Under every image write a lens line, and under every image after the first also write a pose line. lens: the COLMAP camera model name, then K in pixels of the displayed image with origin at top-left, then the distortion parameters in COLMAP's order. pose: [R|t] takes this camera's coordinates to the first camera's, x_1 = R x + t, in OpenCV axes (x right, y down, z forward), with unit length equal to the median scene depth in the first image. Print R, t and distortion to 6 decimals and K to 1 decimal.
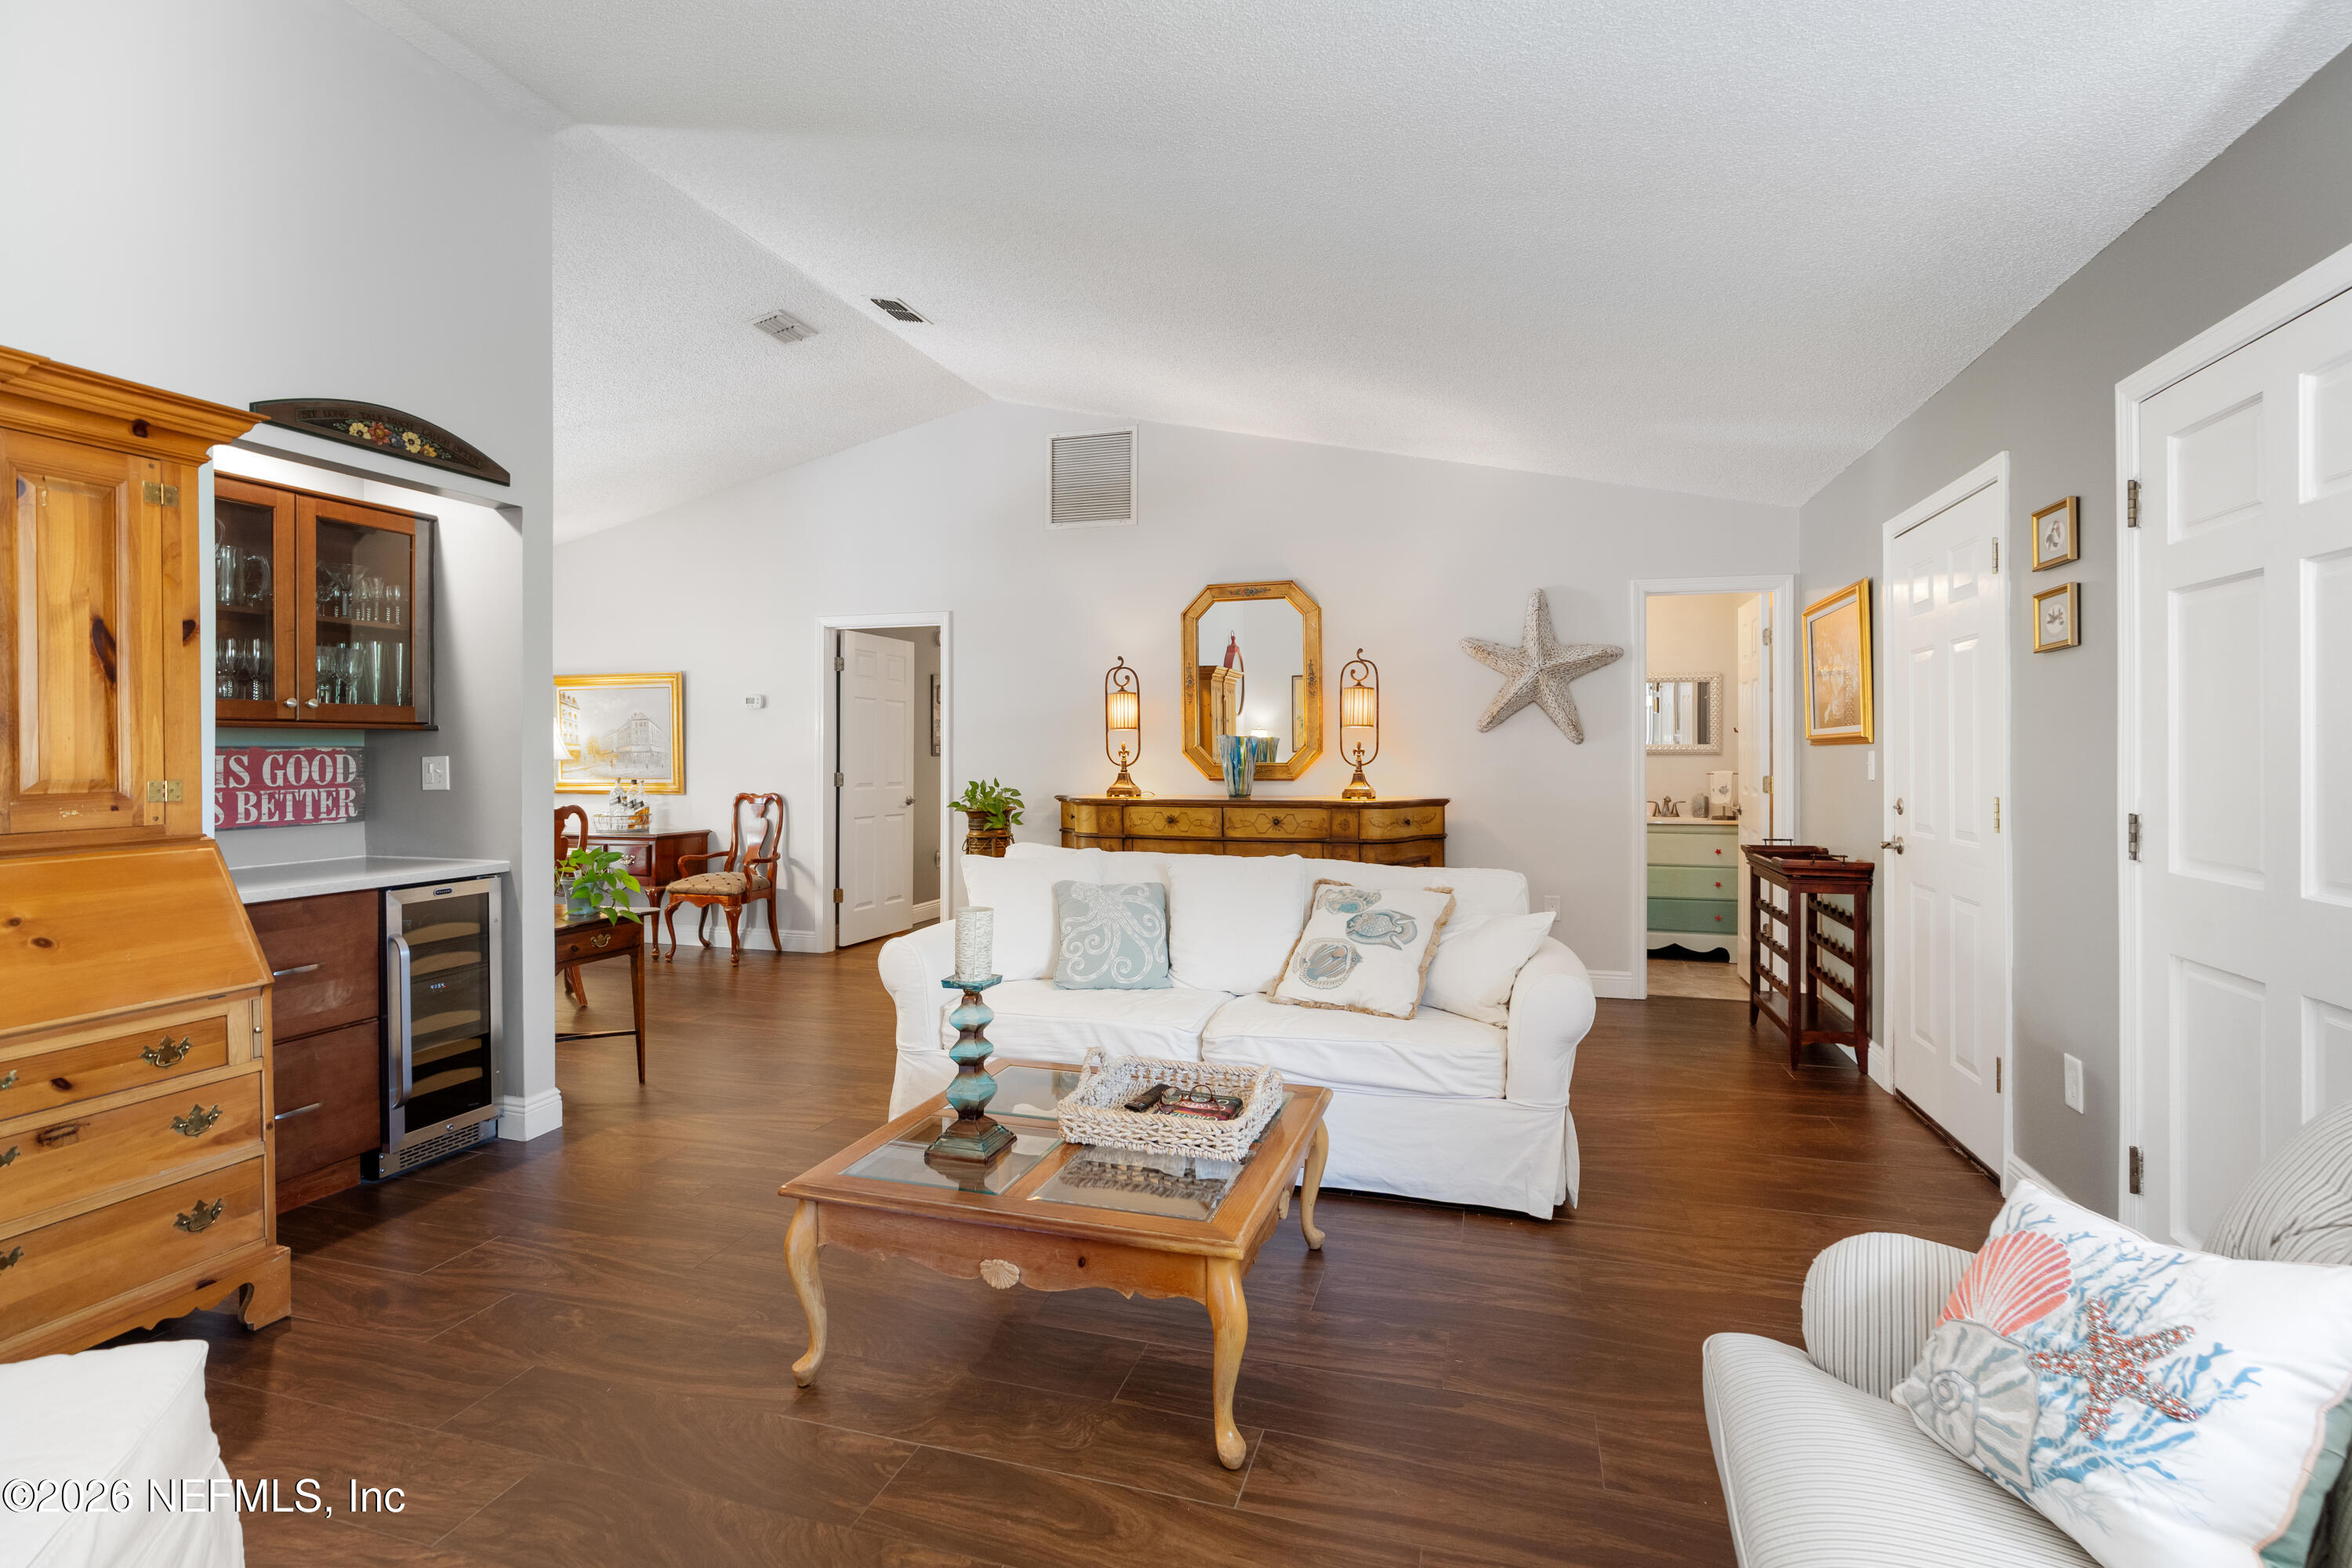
lens RADIAL K [[1067.9, 0, 1181.7], [0, 1067.9, 762.2], [0, 0, 1]] dist [-0.008239, 0.002090]
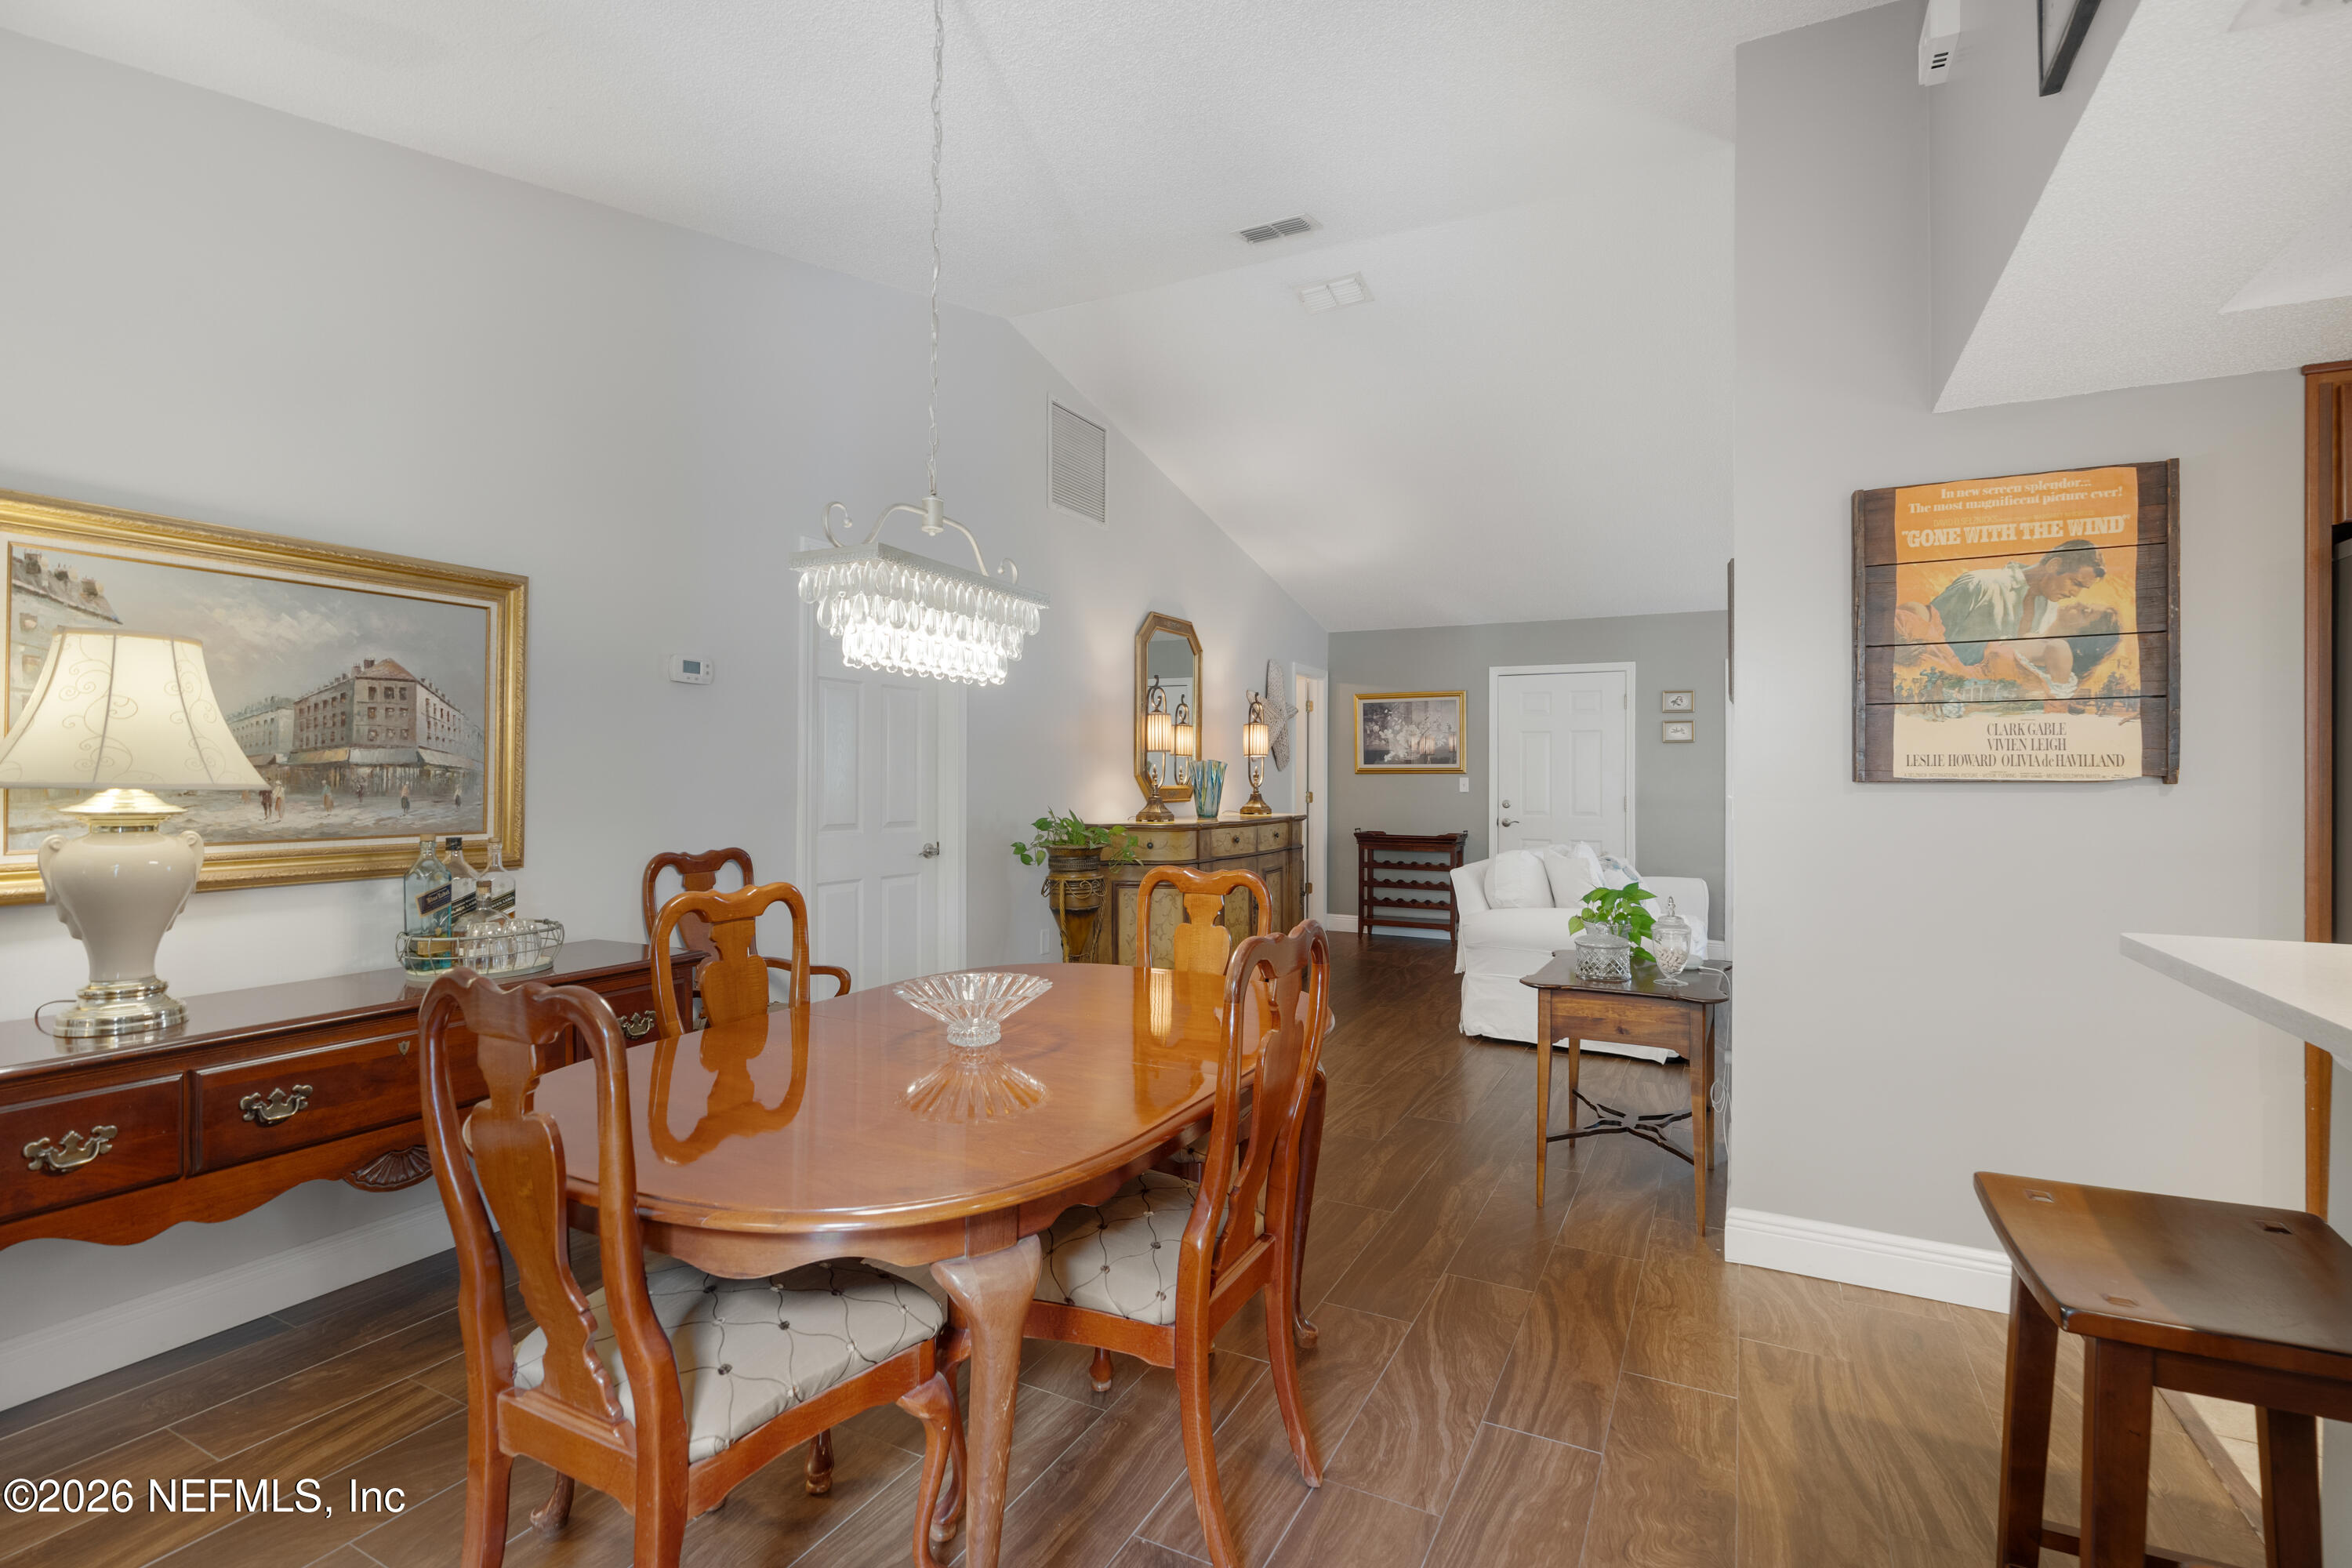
lens RADIAL K [[1067.9, 0, 1172.1], [0, 1067.9, 794.9], [0, 0, 1]] dist [-0.008239, 0.002090]
pose [[0.193020, -0.012977, 0.981109, -0.964199], [0.003885, 0.999915, 0.012461, -0.003680], [-0.981187, 0.001406, 0.193054, 0.776080]]
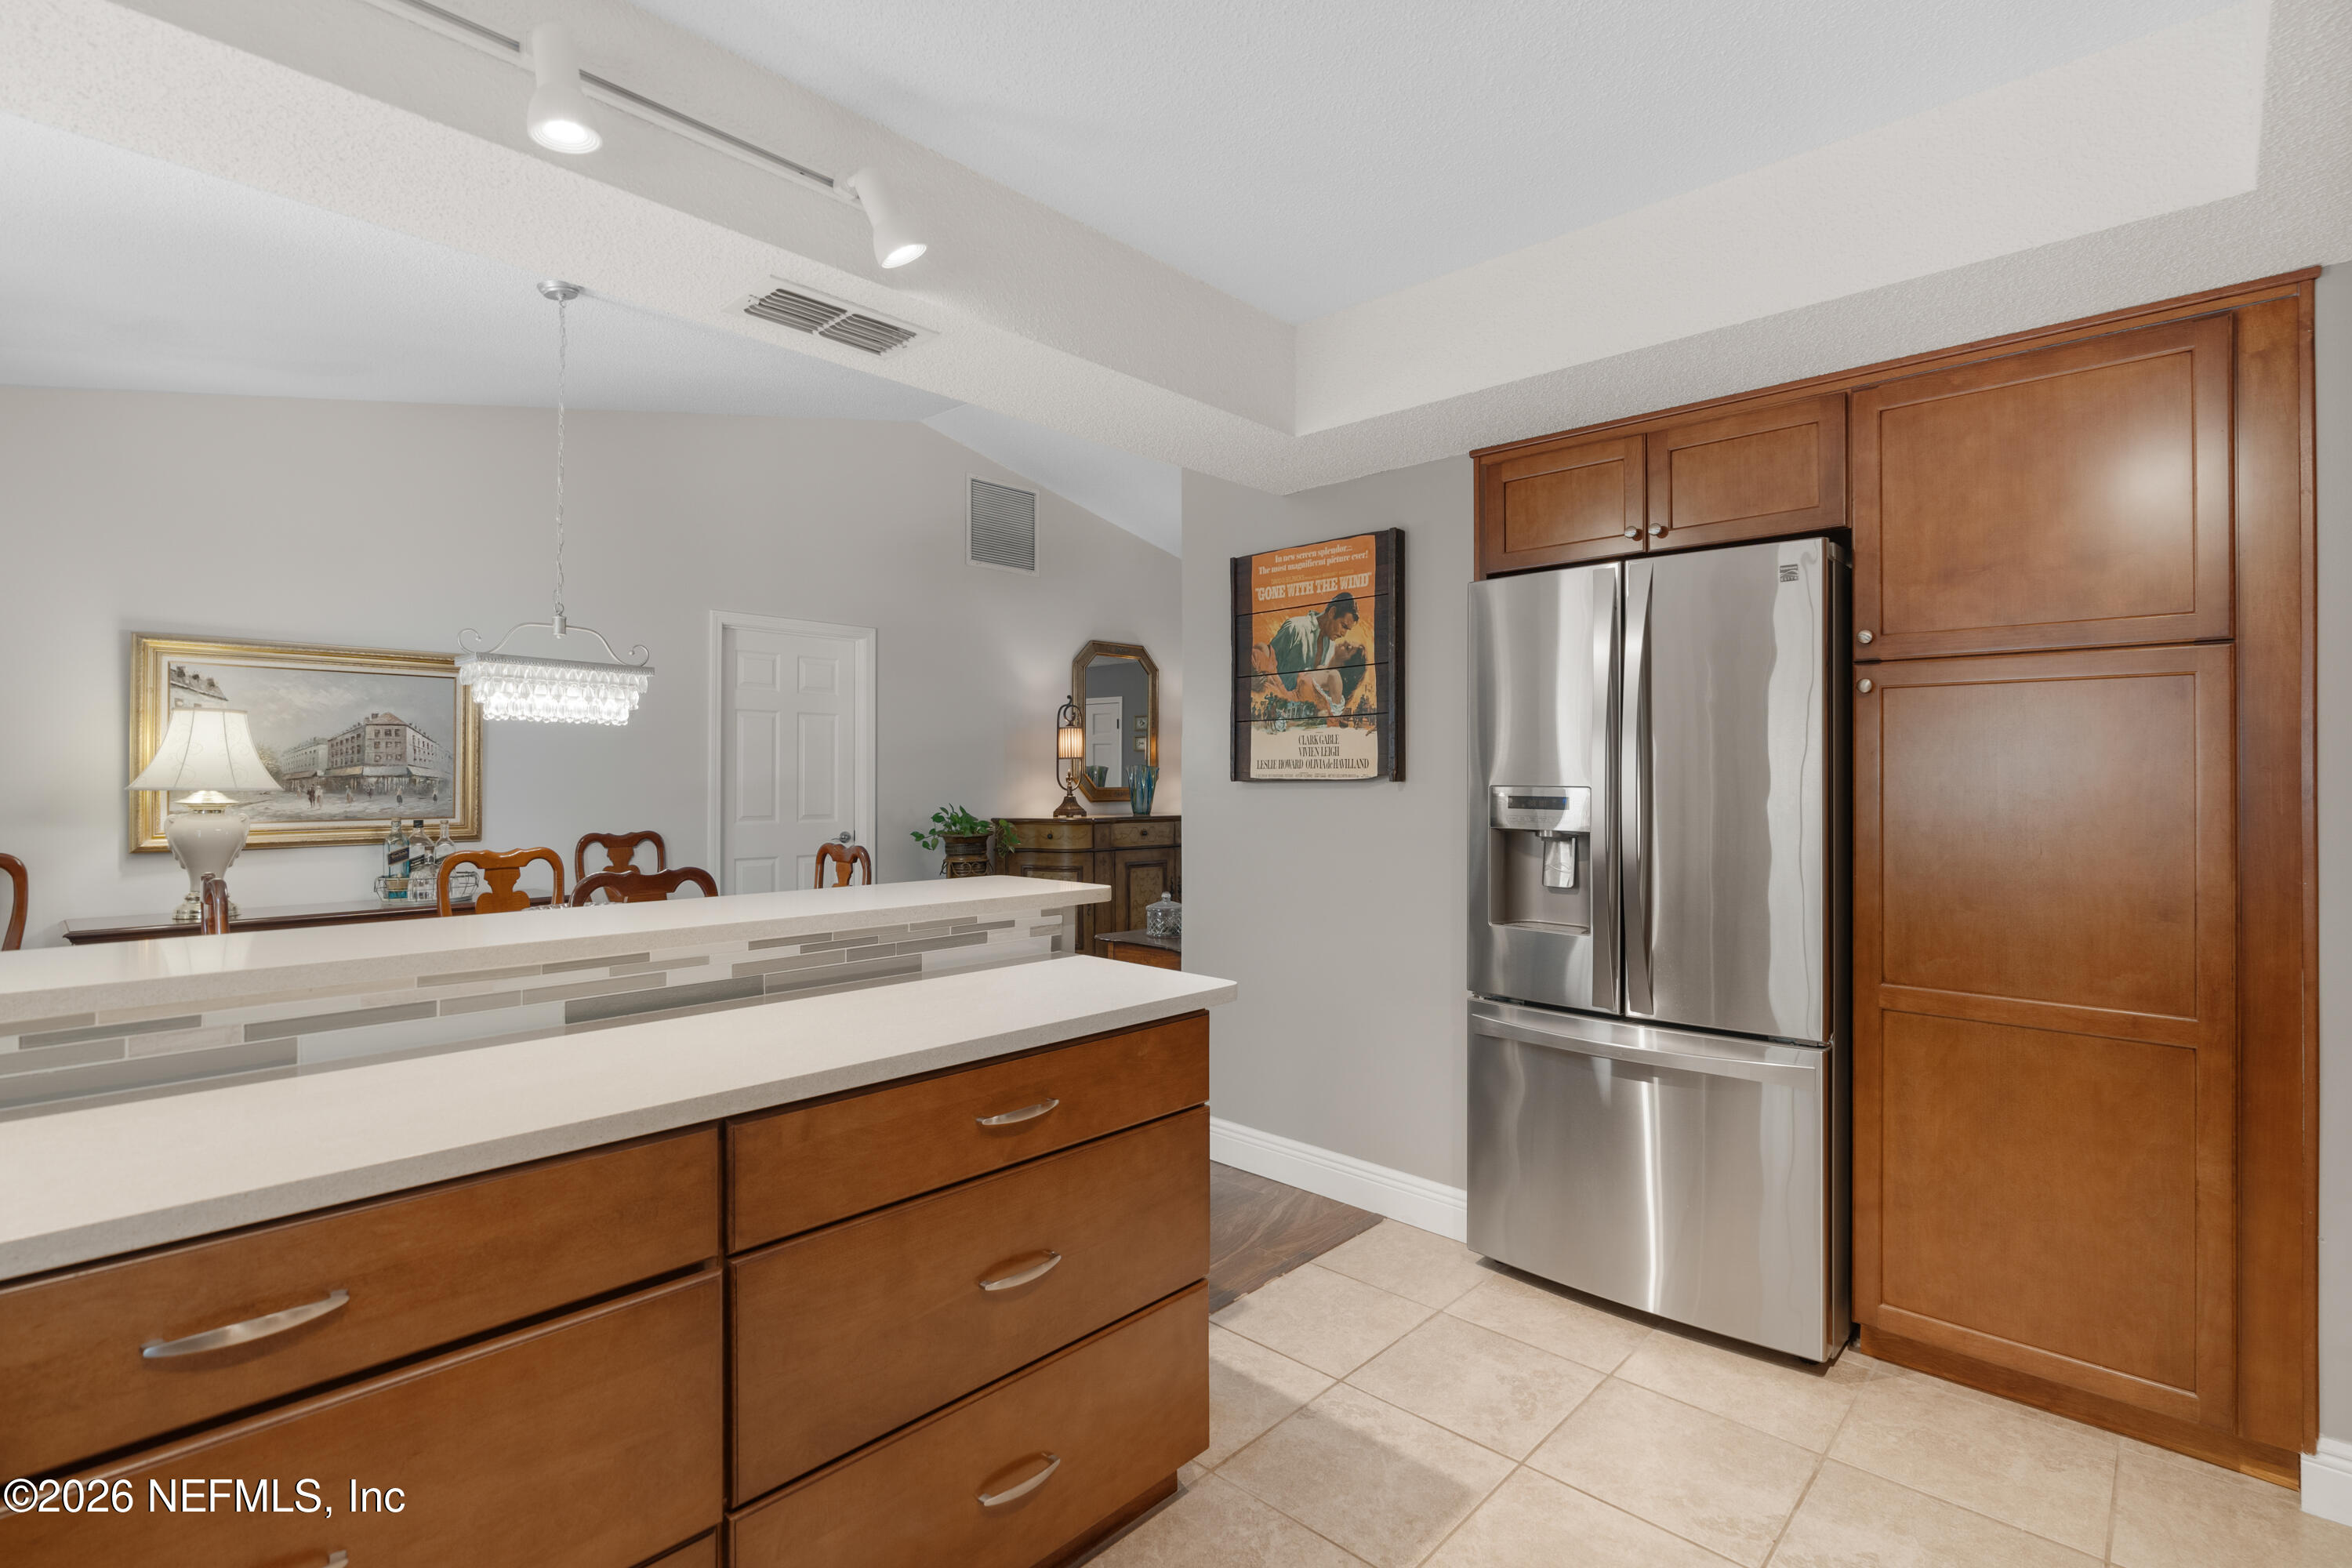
lens RADIAL K [[1067.9, 0, 1165.5], [0, 1067.9, 773.1], [0, 0, 1]] dist [-0.008239, 0.002090]
pose [[0.453713, 0.005964, 0.891128, -1.003172], [0.008998, 0.999896, -0.011274, -0.000908], [-0.891102, 0.013134, 0.453613, 0.373426]]
